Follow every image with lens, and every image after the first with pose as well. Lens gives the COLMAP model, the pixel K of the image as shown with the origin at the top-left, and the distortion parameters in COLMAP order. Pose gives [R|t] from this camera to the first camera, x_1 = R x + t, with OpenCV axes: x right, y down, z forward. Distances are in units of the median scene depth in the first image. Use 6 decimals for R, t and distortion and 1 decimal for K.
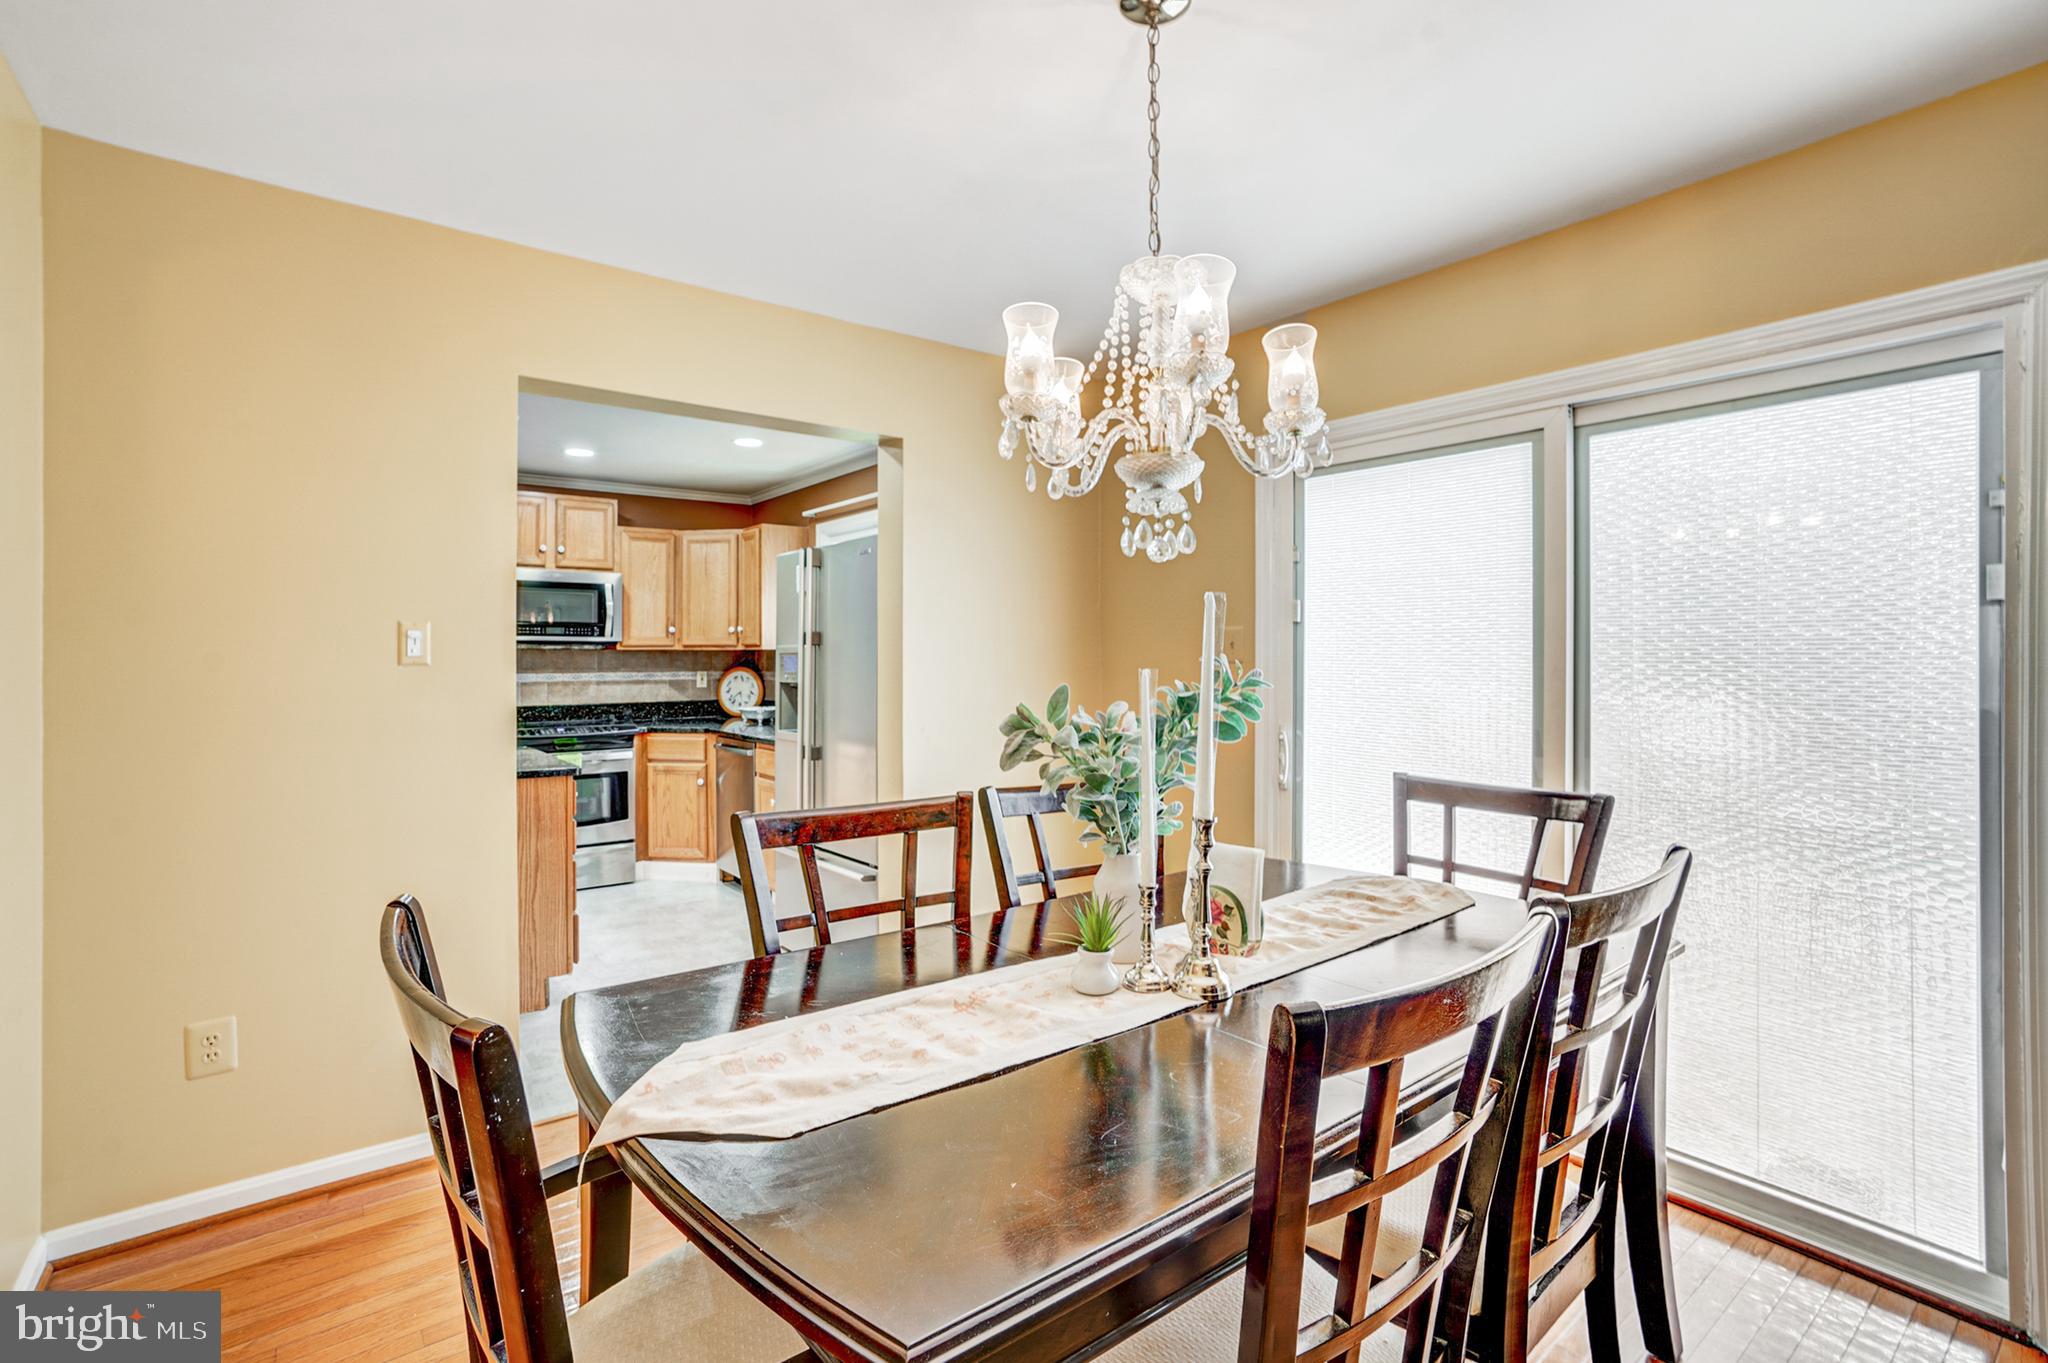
lens RADIAL K [[969.4, 0, 1036.4], [0, 969.4, 651.9], [0, 0, 1]] dist [-0.065300, 0.020750]
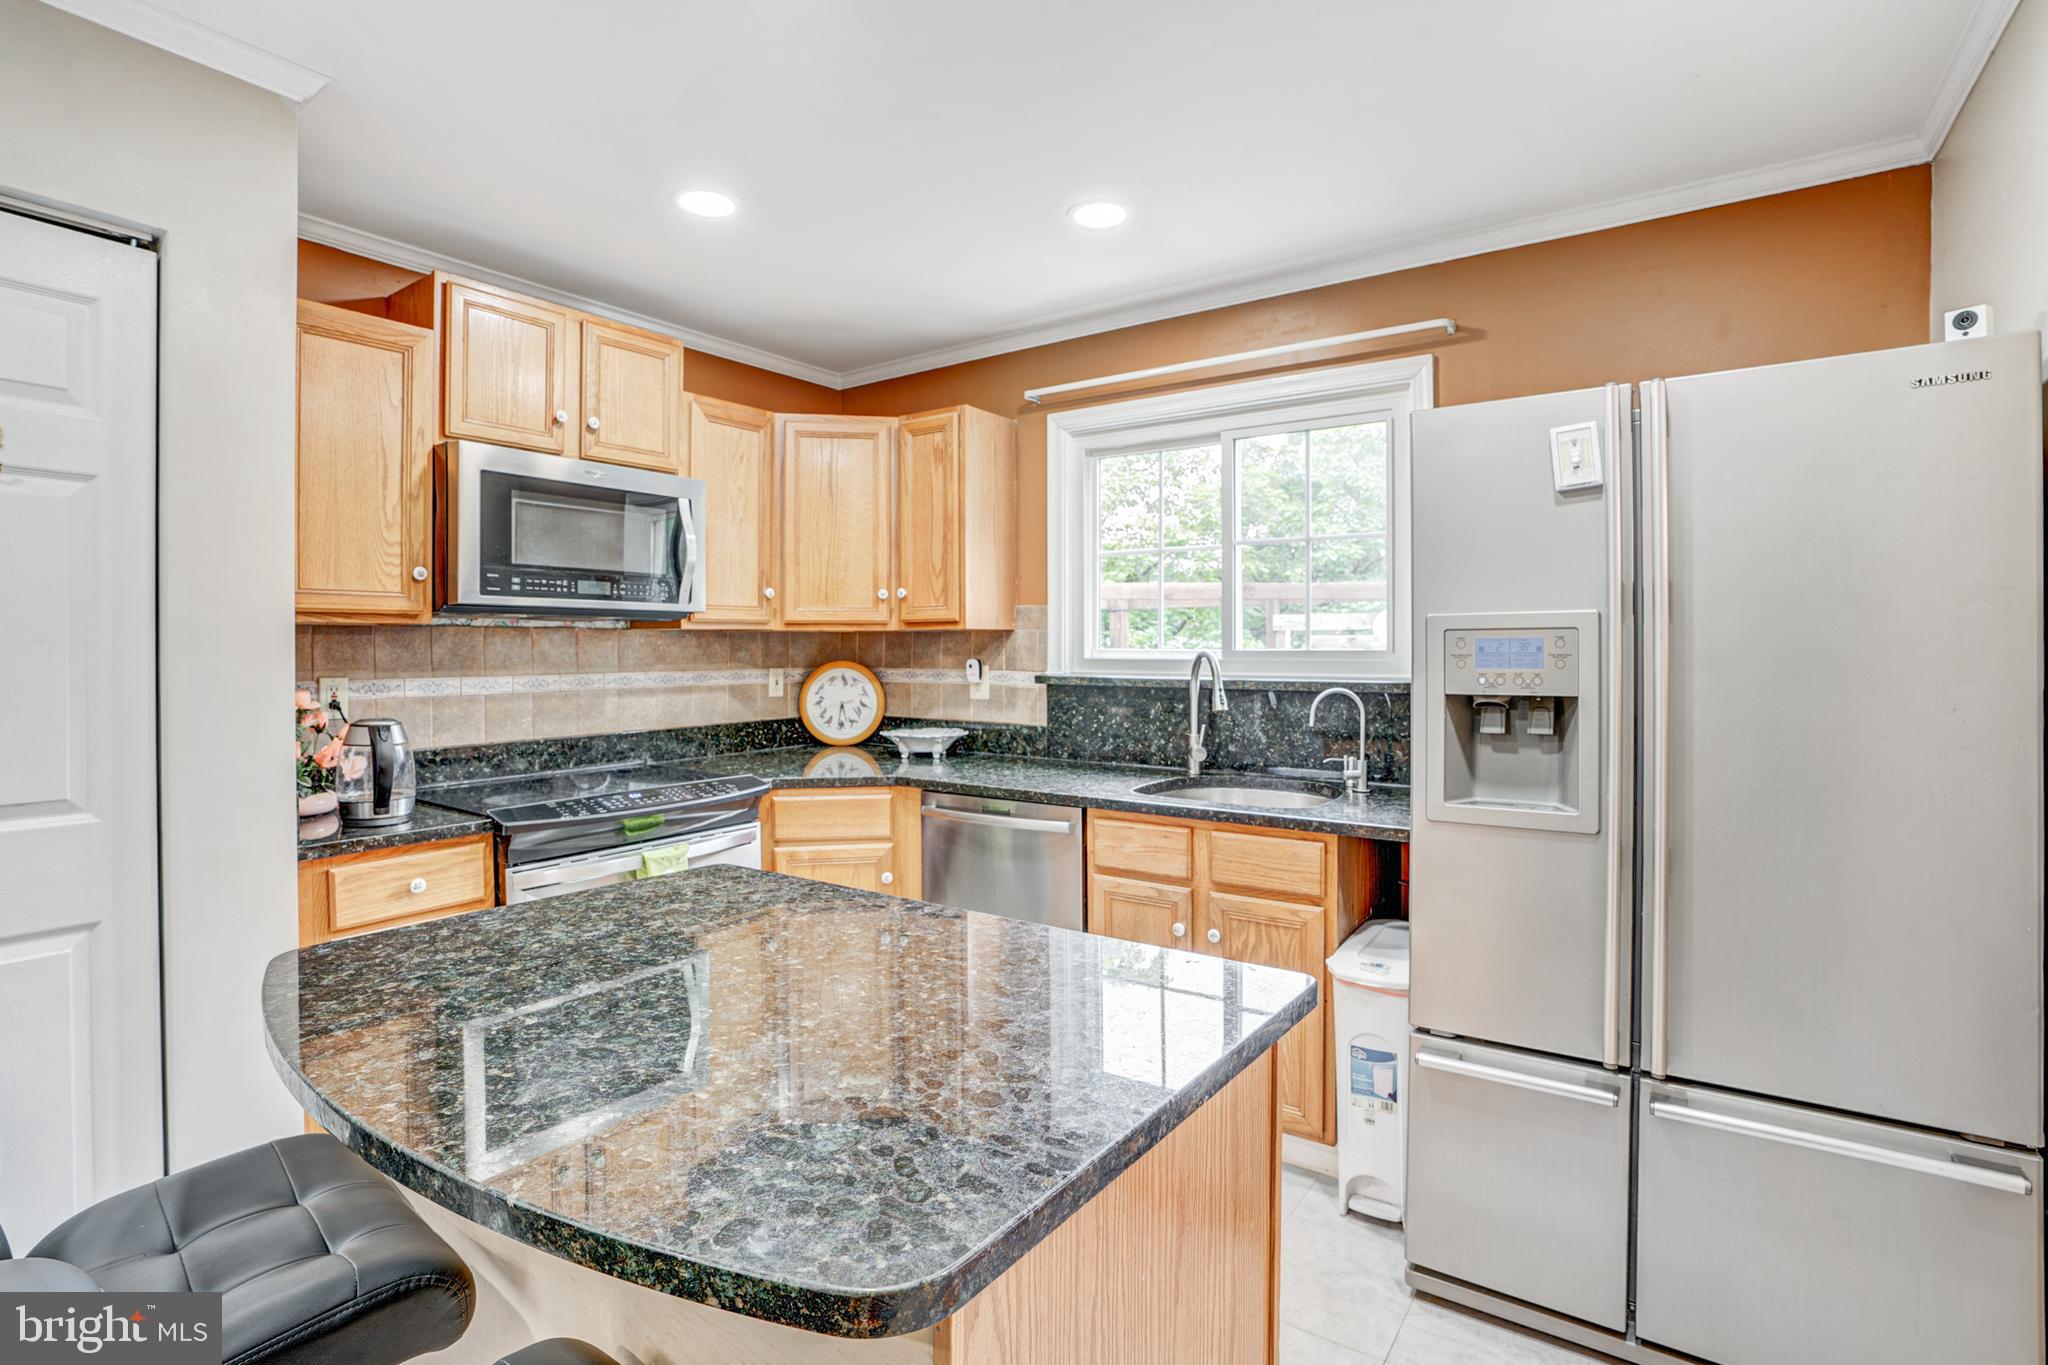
lens RADIAL K [[969.4, 0, 1036.4], [0, 969.4, 652.9], [0, 0, 1]] dist [-0.065300, 0.020750]
pose [[0.956096, -0.002794, 0.293041, -0.407698], [-0.000121, 0.999951, 0.009927, 0.005628], [-0.293054, -0.009527, 0.956048, 0.447095]]
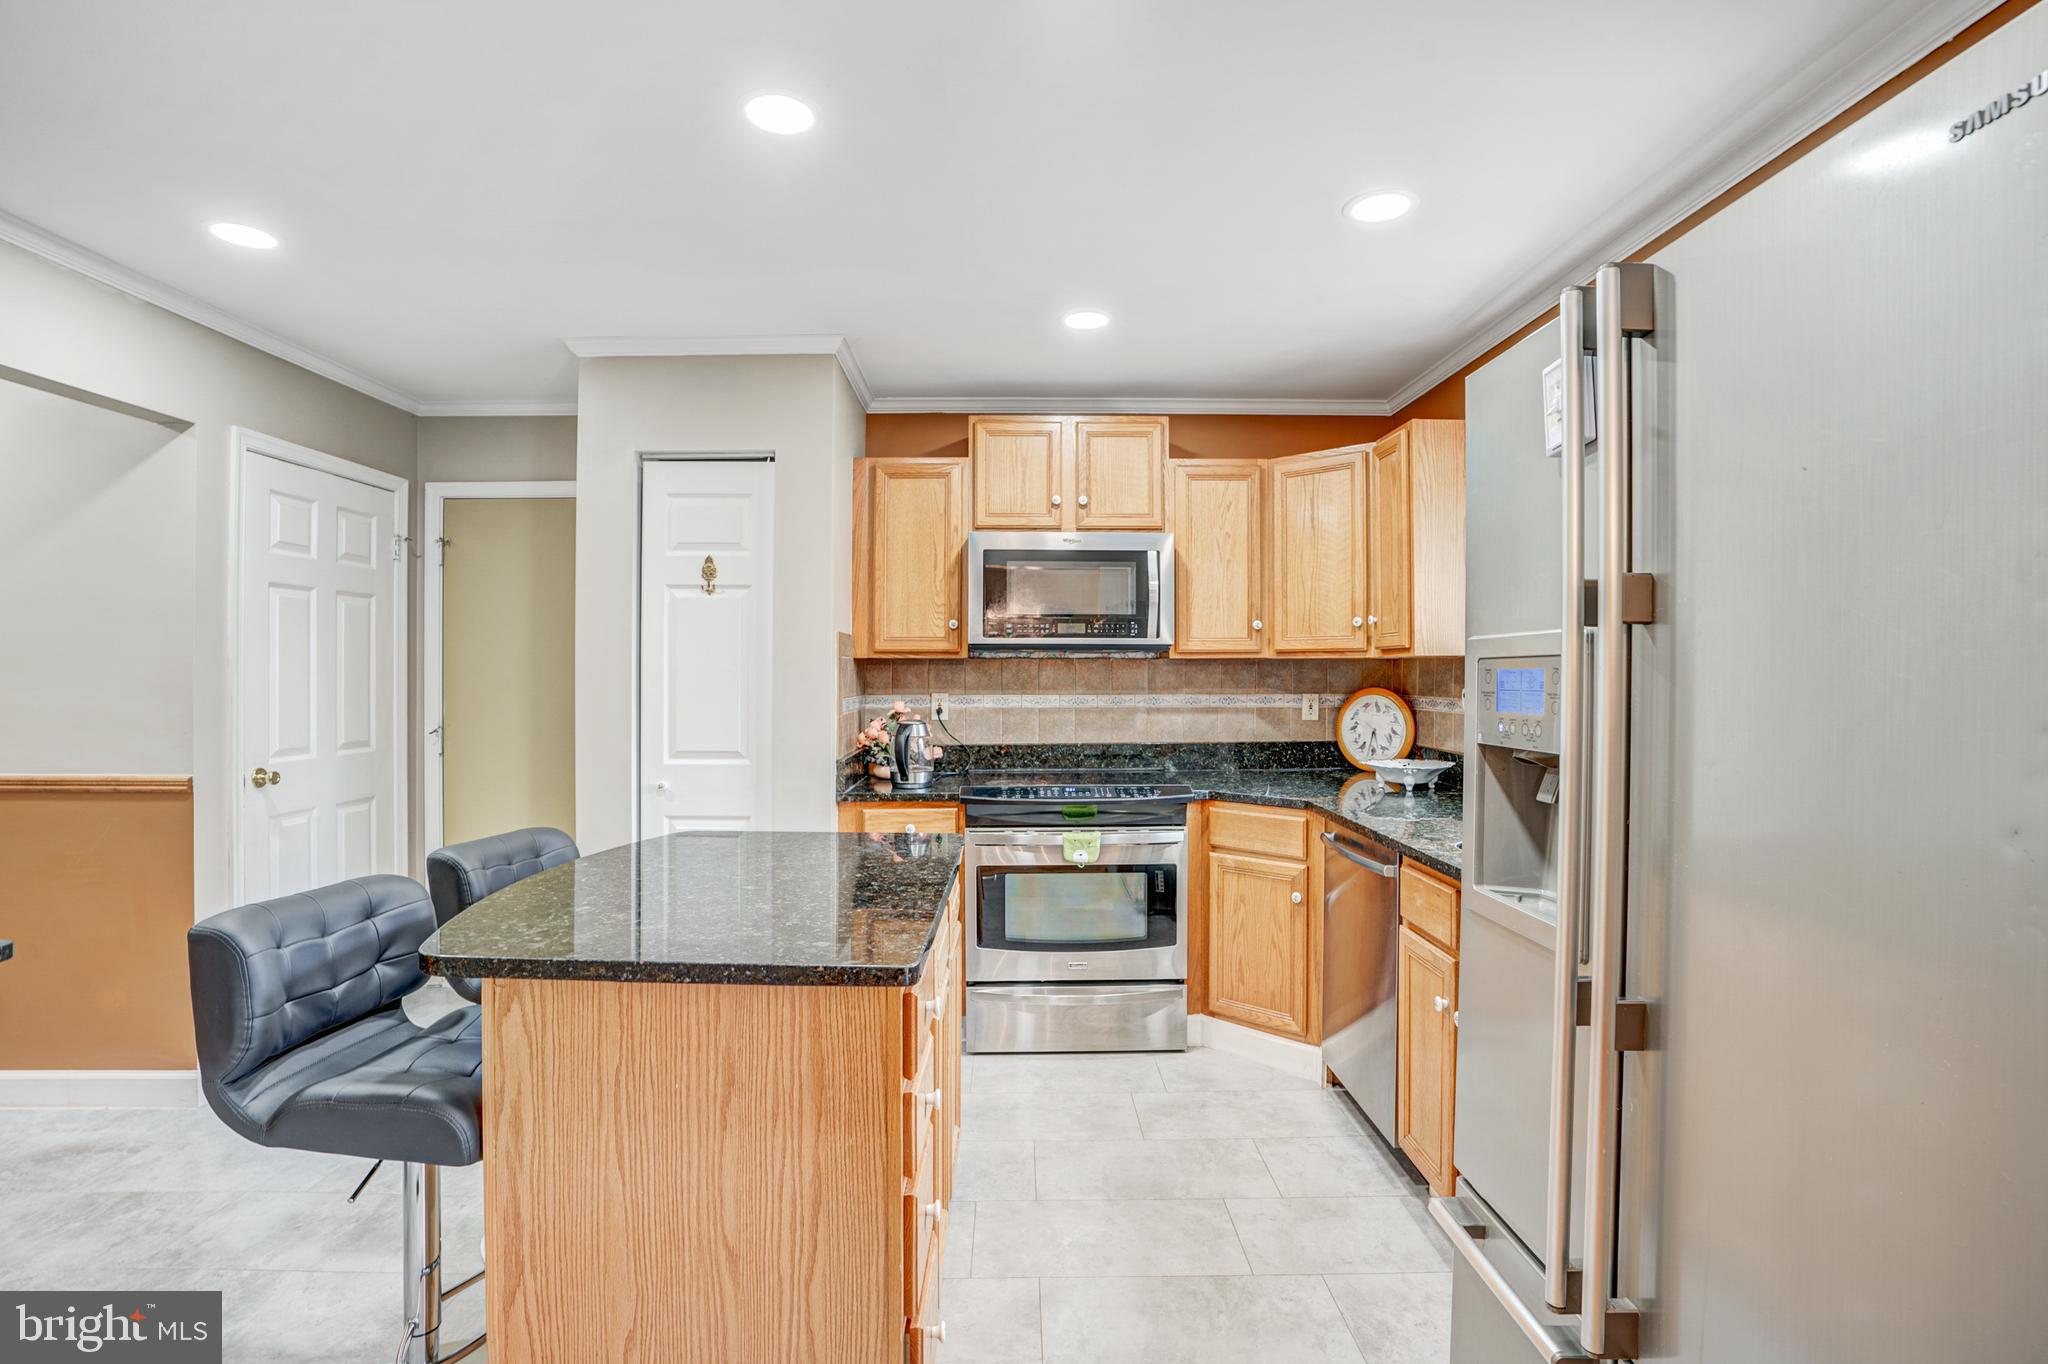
lens RADIAL K [[961.9, 0, 1026.2], [0, 961.9, 678.7], [0, 0, 1]] dist [-0.059715, 0.000427]
pose [[0.794192, 0.005533, -0.607642, -0.134965], [0.002479, 0.999921, 0.012344, 0.002952], [0.607662, -0.011310, 0.794115, 0.451791]]
